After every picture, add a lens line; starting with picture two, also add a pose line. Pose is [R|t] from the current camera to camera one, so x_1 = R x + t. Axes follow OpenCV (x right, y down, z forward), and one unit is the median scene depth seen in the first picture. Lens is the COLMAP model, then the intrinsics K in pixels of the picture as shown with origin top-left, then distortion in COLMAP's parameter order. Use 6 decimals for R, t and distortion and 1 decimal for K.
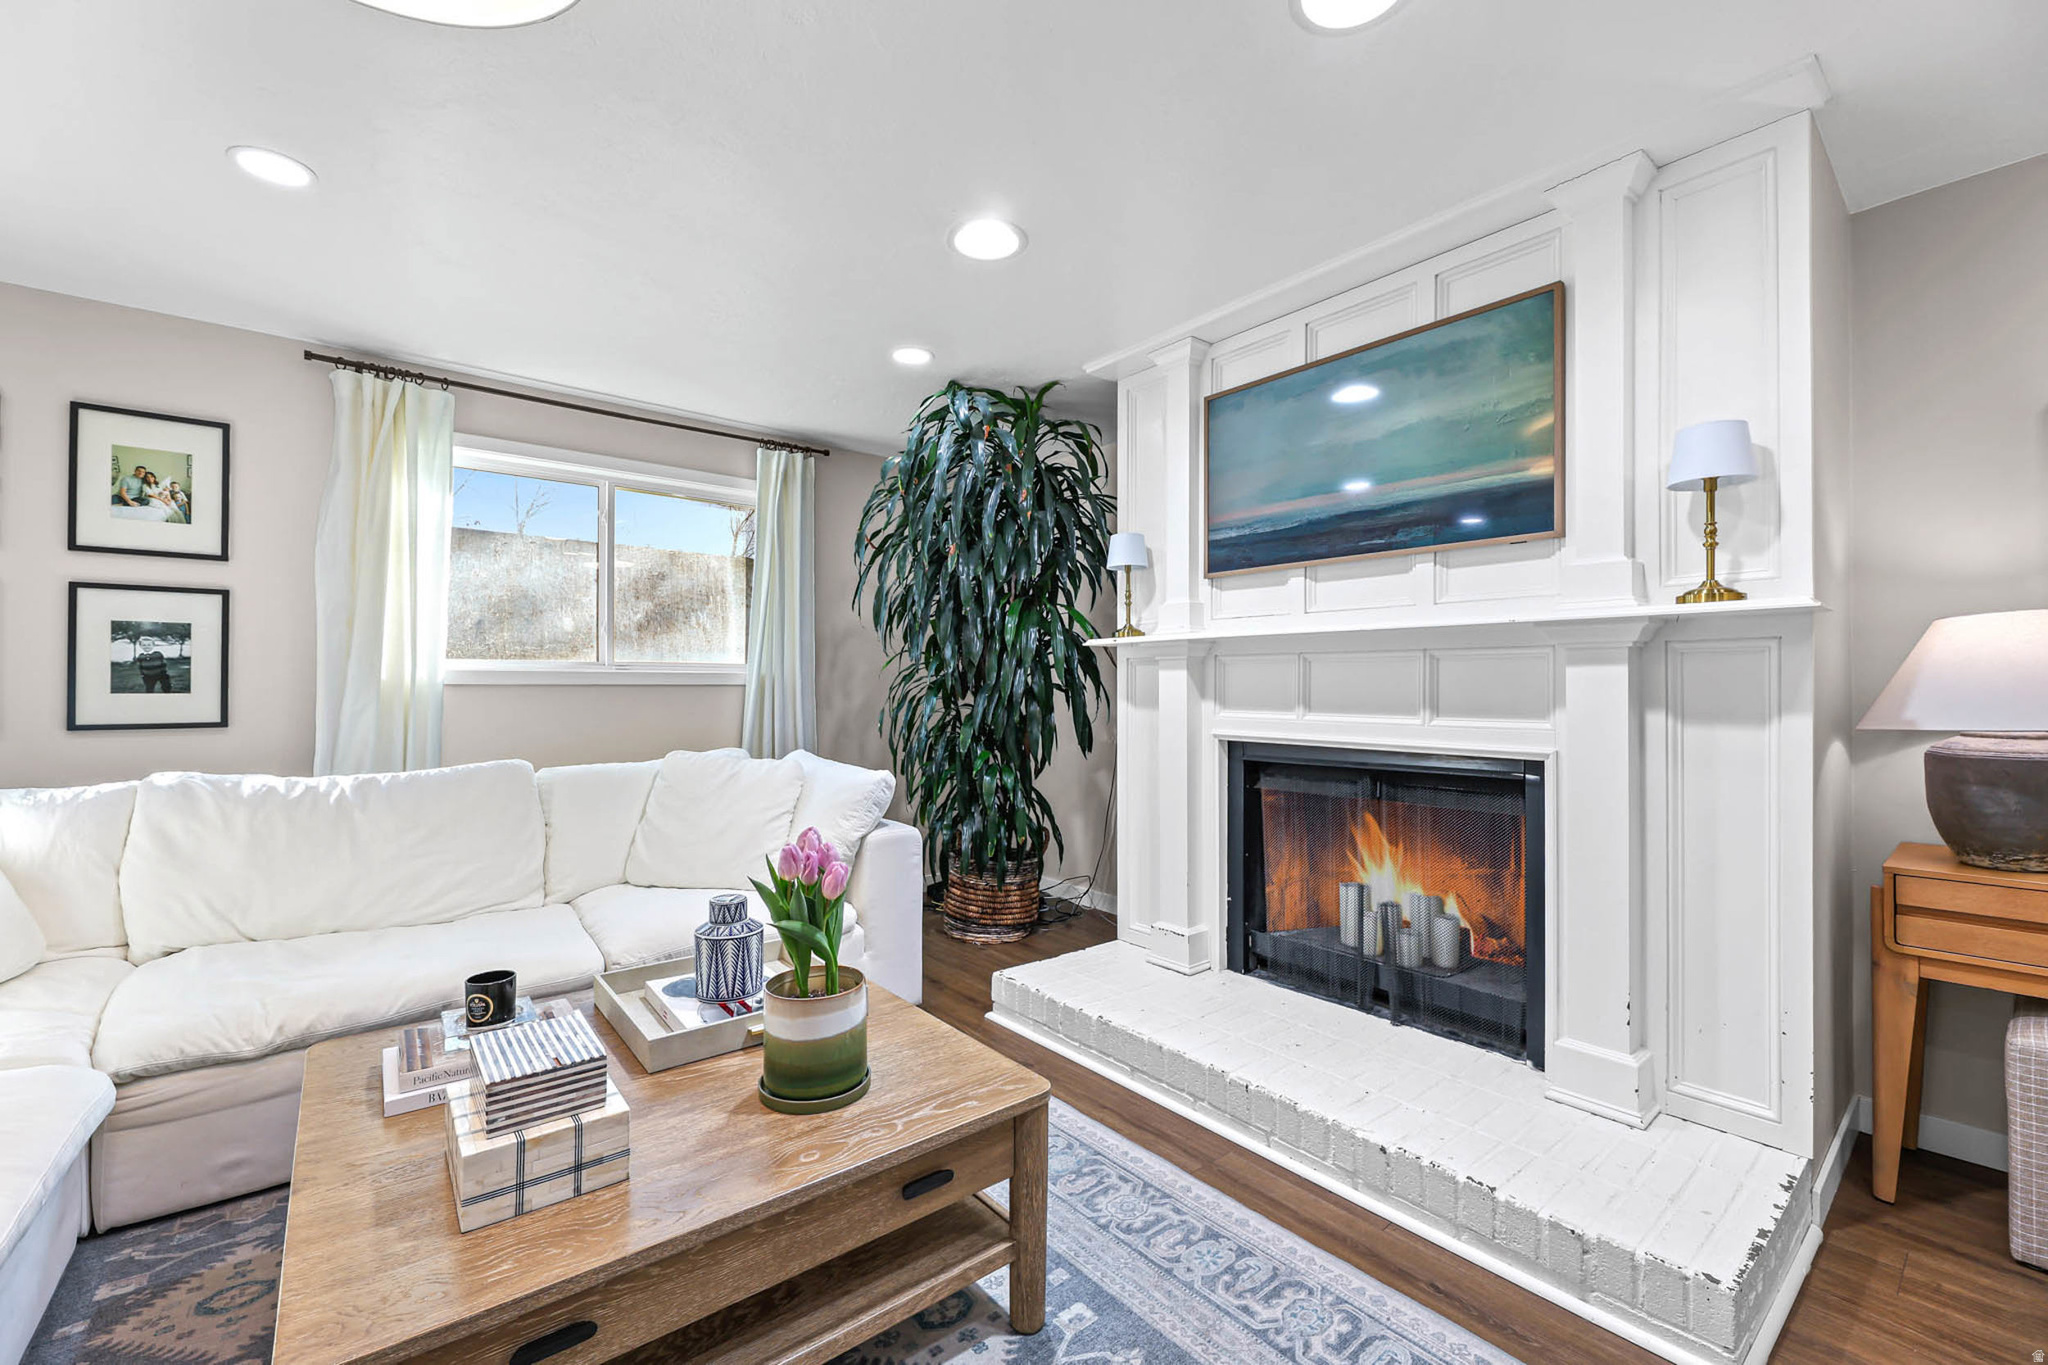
lens RADIAL K [[840.4, 0, 1052.7], [0, 840.4, 687.2], [0, 0, 1]] dist [-0.002596, -0.001613]
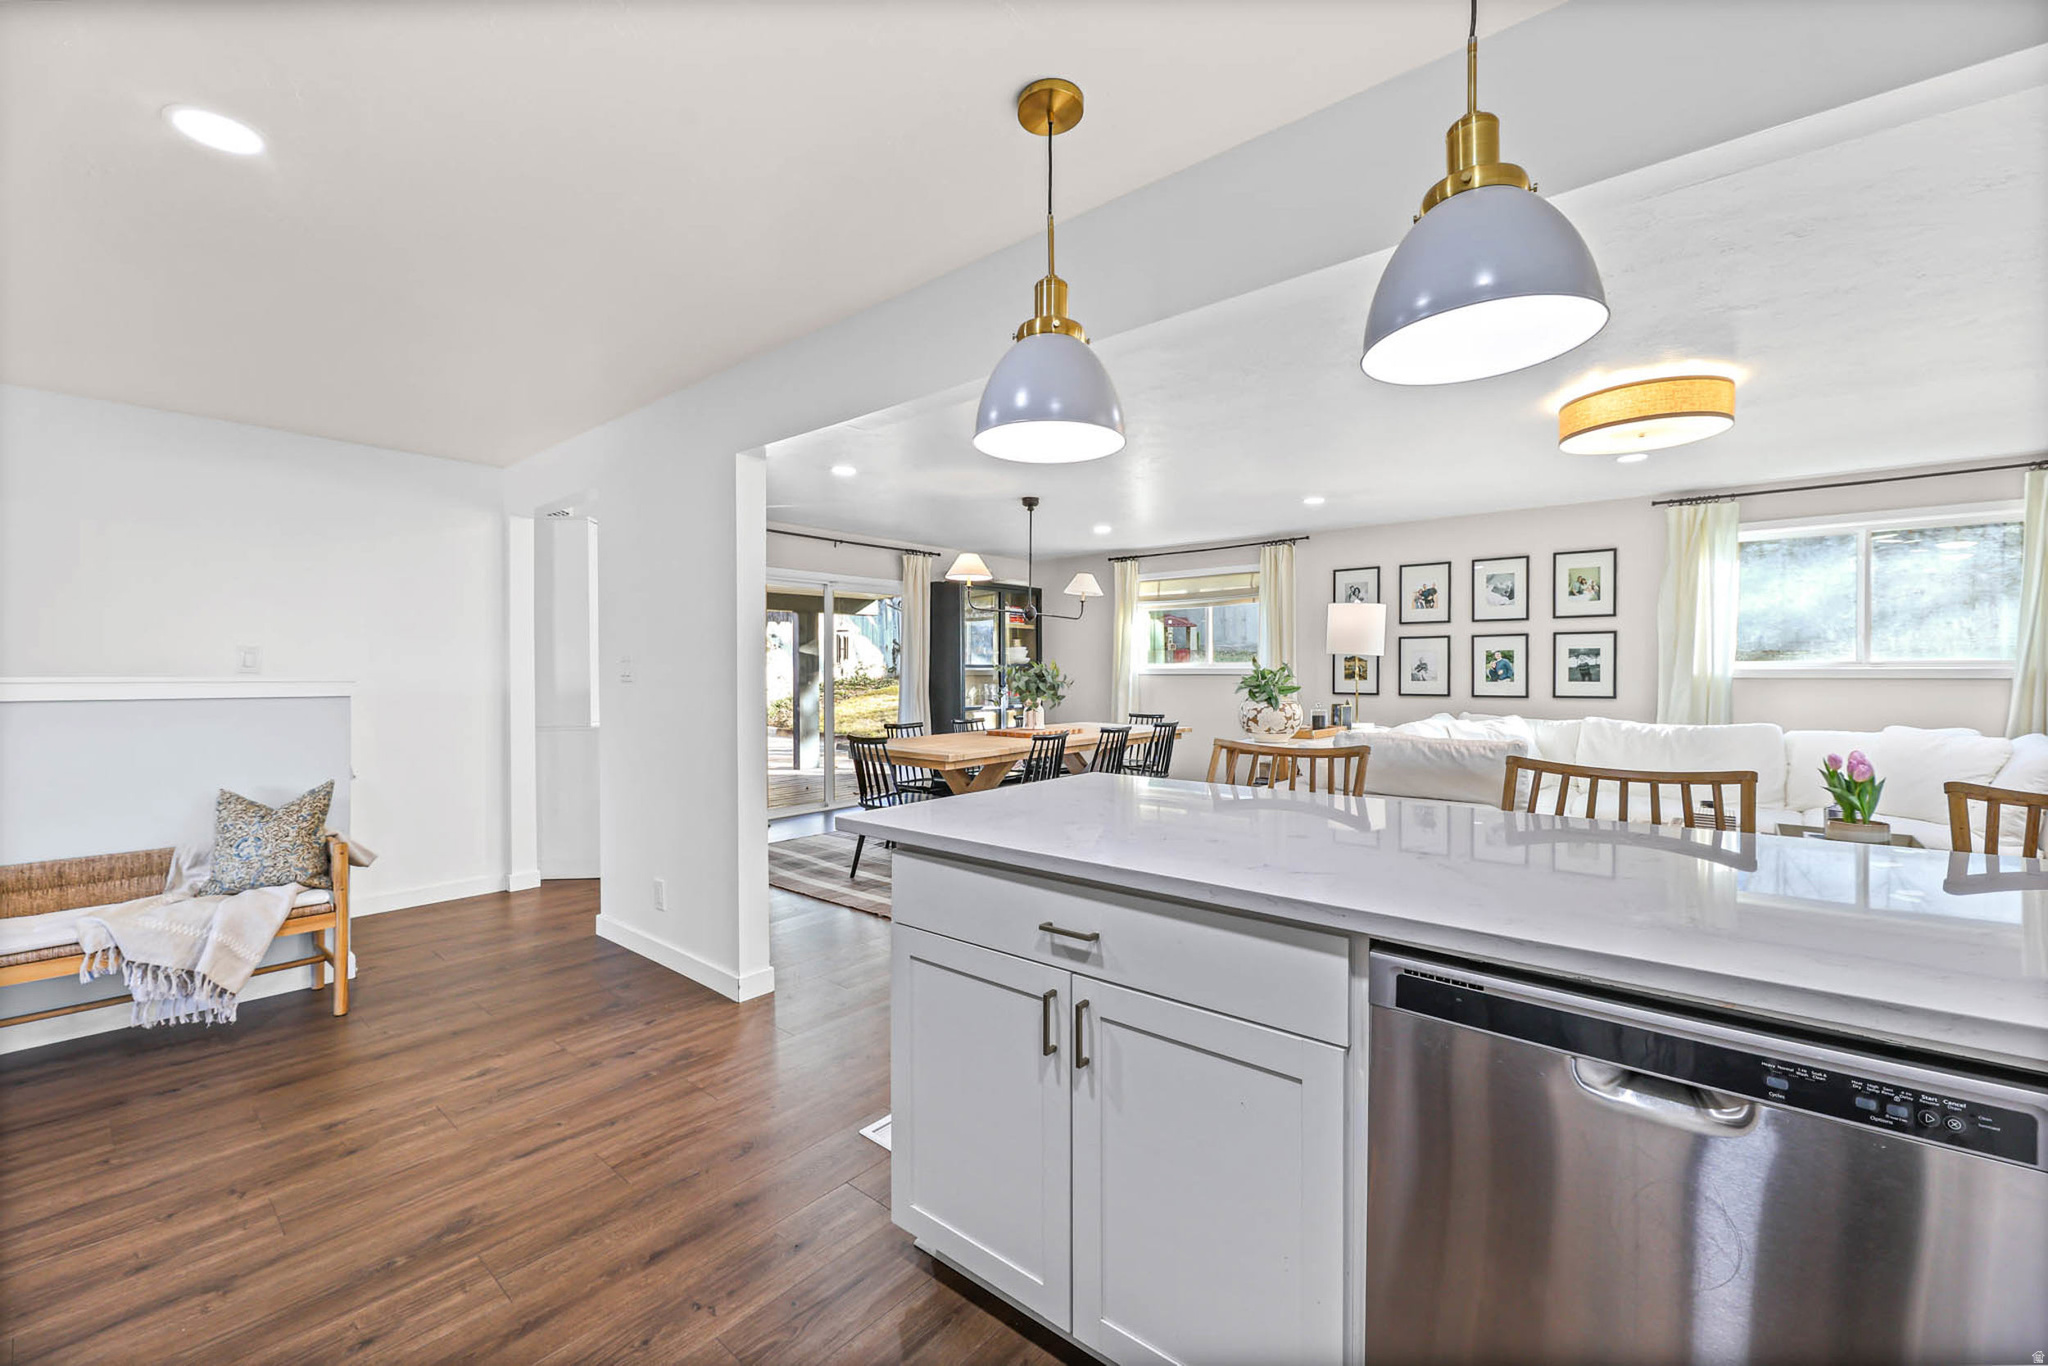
lens RADIAL K [[840.4, 0, 971.5], [0, 840.4, 674.3], [0, 0, 1]] dist [-0.002596, -0.001613]
pose [[0.134797, 0.003503, -0.990867, 0.820733], [0.001969, 0.999991, 0.003803, -0.022793], [0.990871, -0.002464, 0.134789, -0.825571]]
